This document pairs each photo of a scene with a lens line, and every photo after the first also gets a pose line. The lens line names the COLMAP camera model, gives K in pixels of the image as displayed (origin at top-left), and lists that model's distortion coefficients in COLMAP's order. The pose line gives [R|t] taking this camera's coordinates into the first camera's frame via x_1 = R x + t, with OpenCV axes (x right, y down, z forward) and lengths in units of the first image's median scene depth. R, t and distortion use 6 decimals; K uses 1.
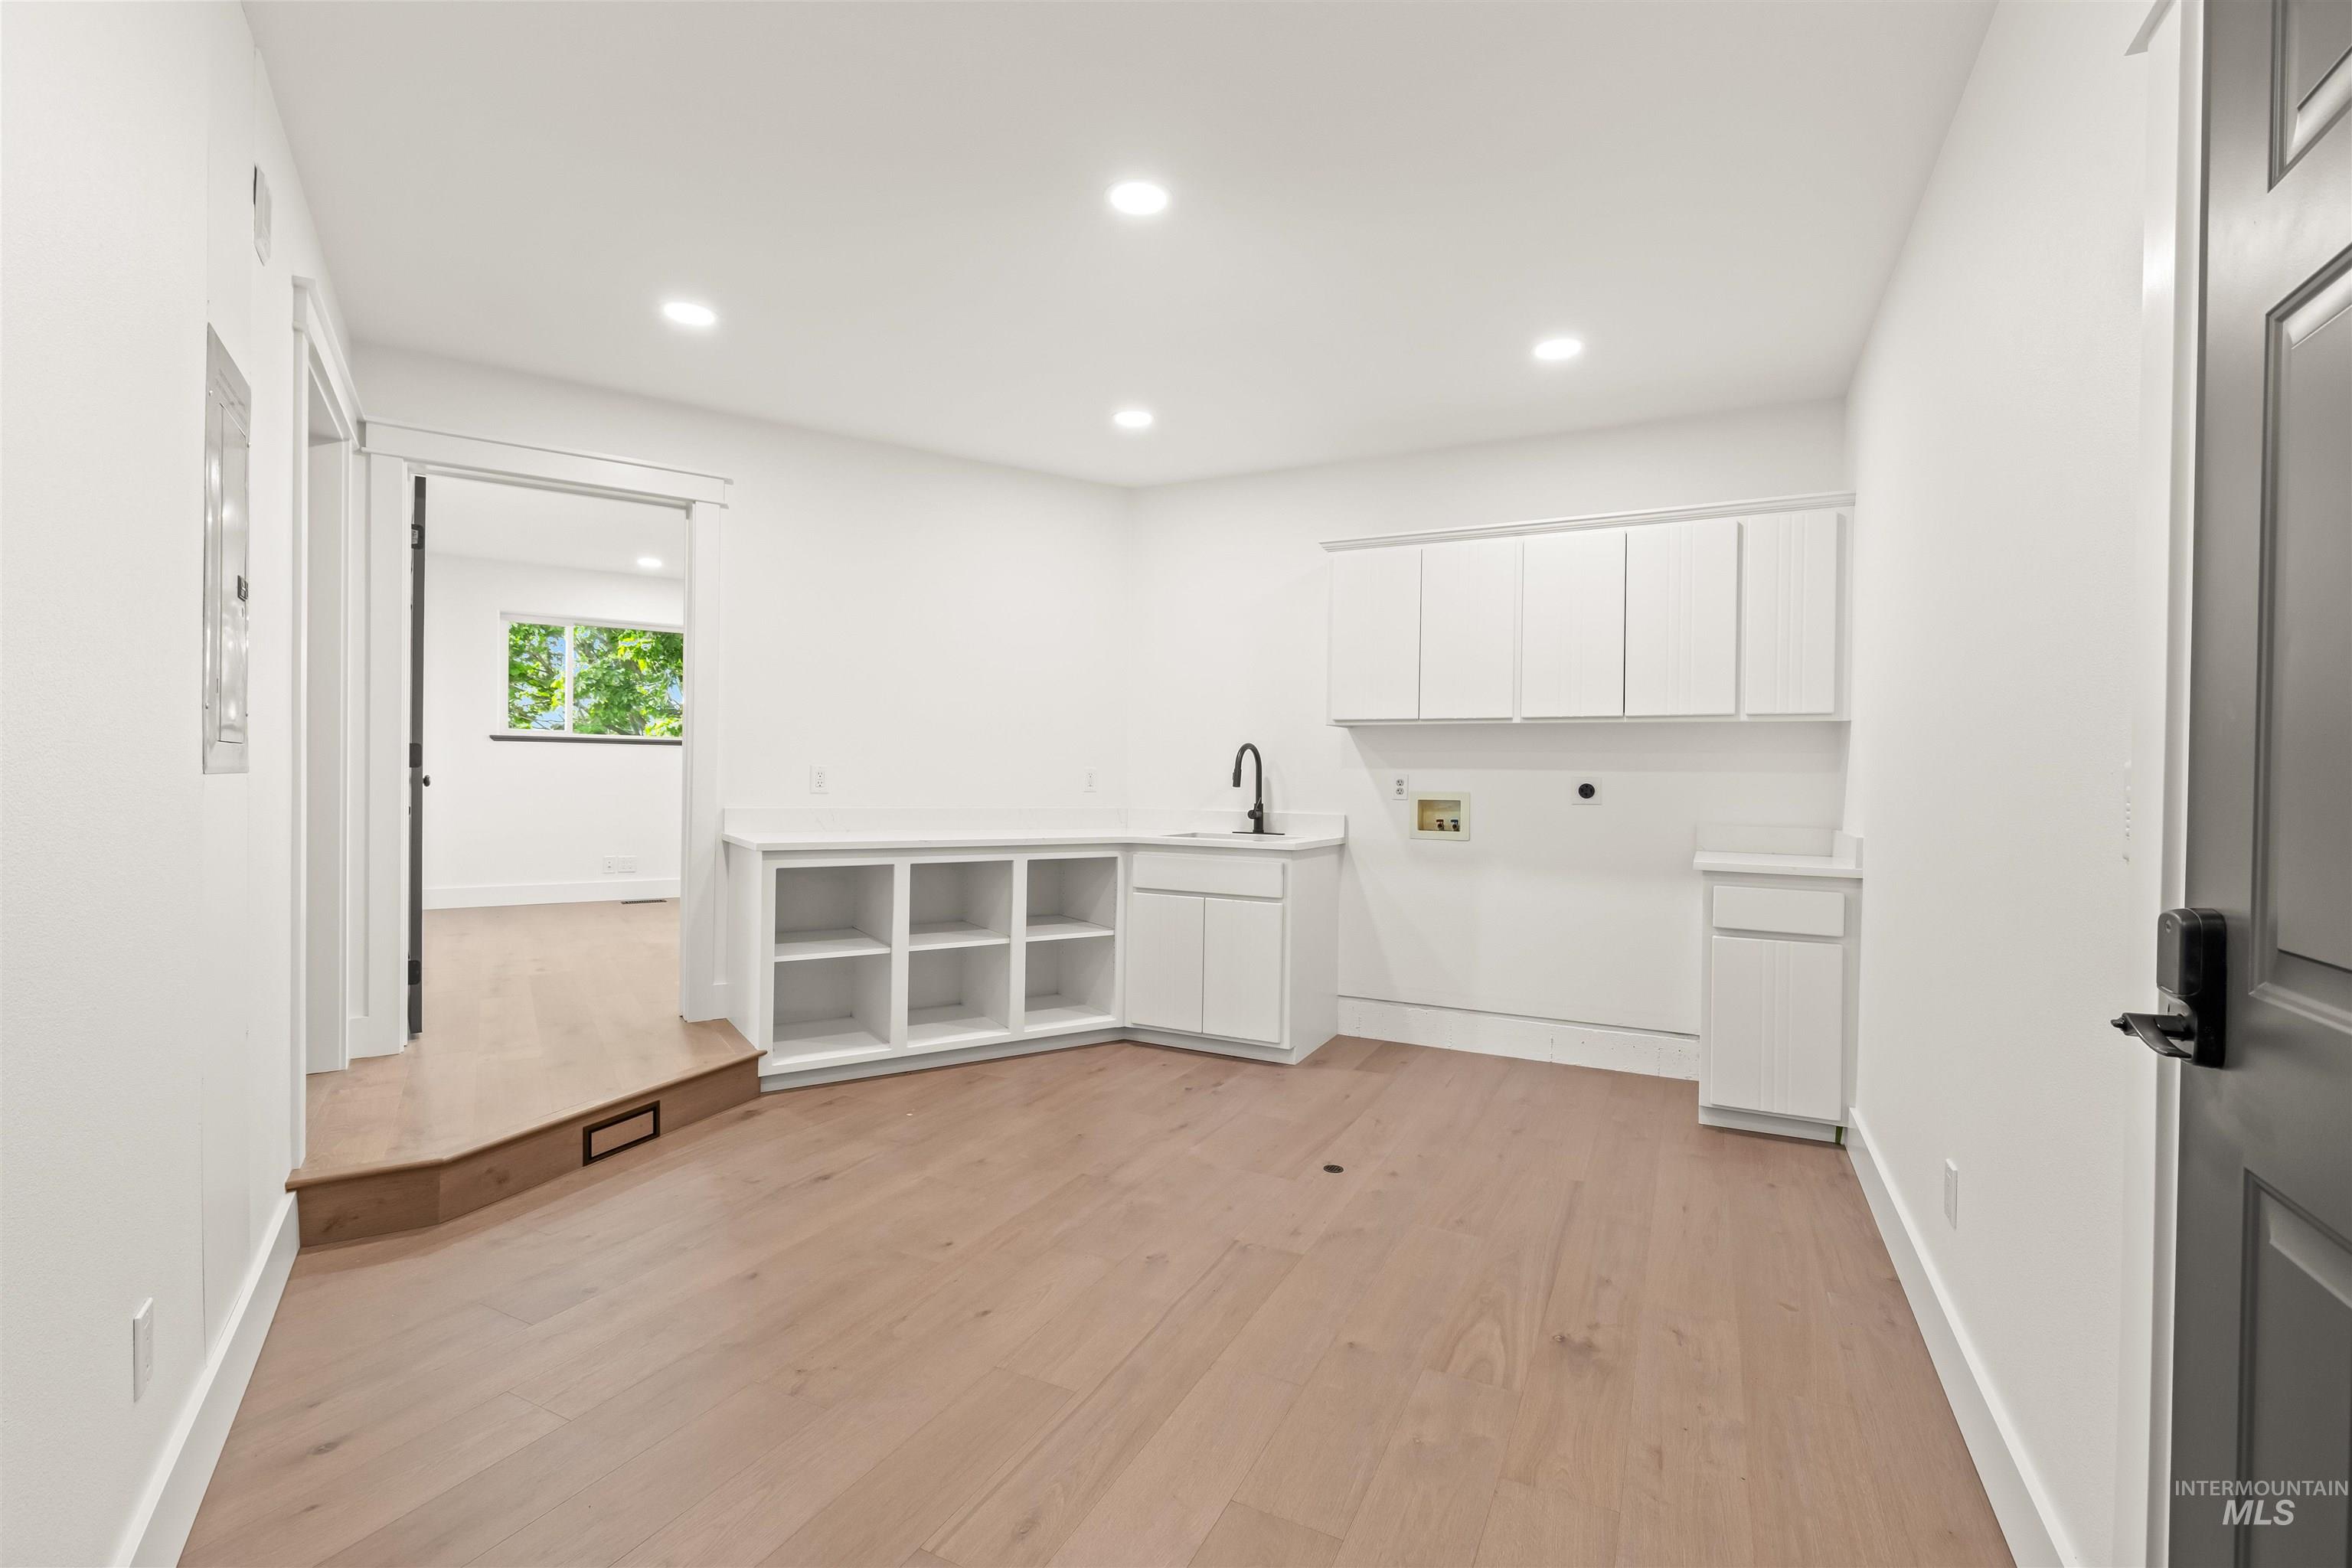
lens RADIAL K [[1048.7, 0, 1179.3], [0, 1048.7, 788.5], [0, 0, 1]] dist [-0.002032, -0.000376]
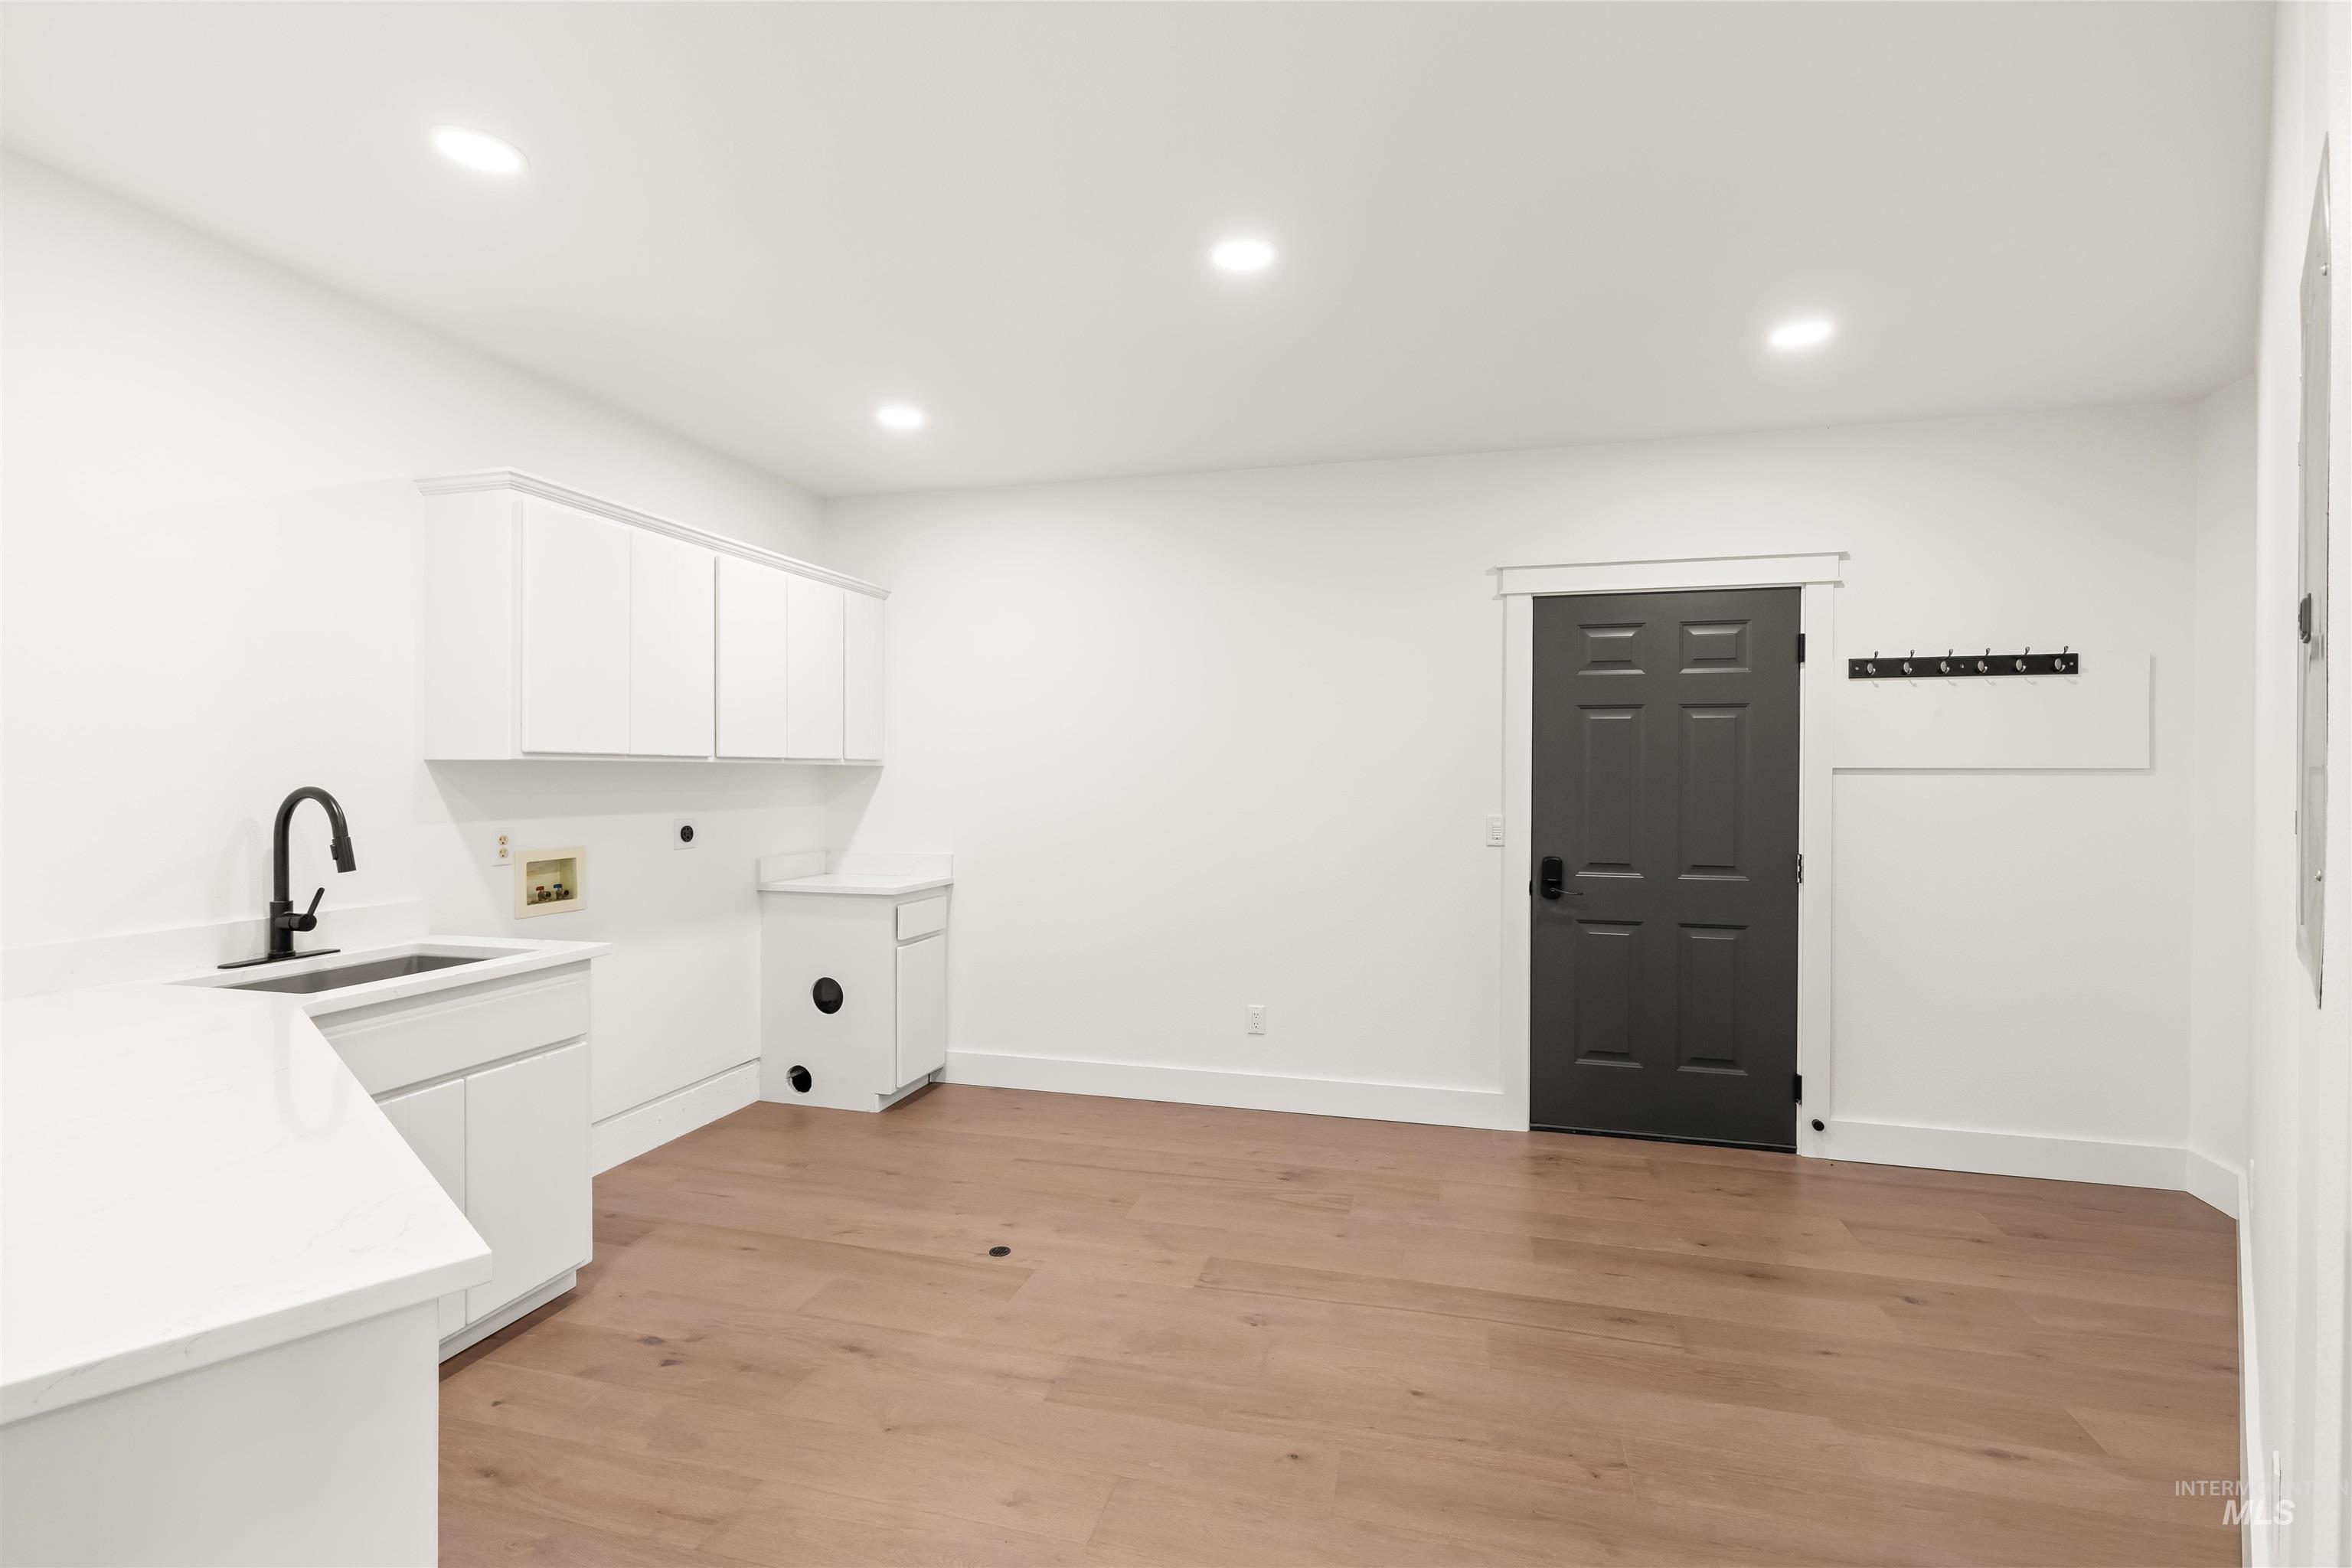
lens RADIAL K [[1048.7, 0, 1172.5], [0, 1048.7, 775.7], [0, 0, 1]] dist [-0.002032, -0.000376]
pose [[-0.203563, -0.012866, 0.978977, -0.625541], [0.006368, 0.999875, 0.014465, -0.062803], [-0.979041, 0.009179, -0.203455, 0.798590]]
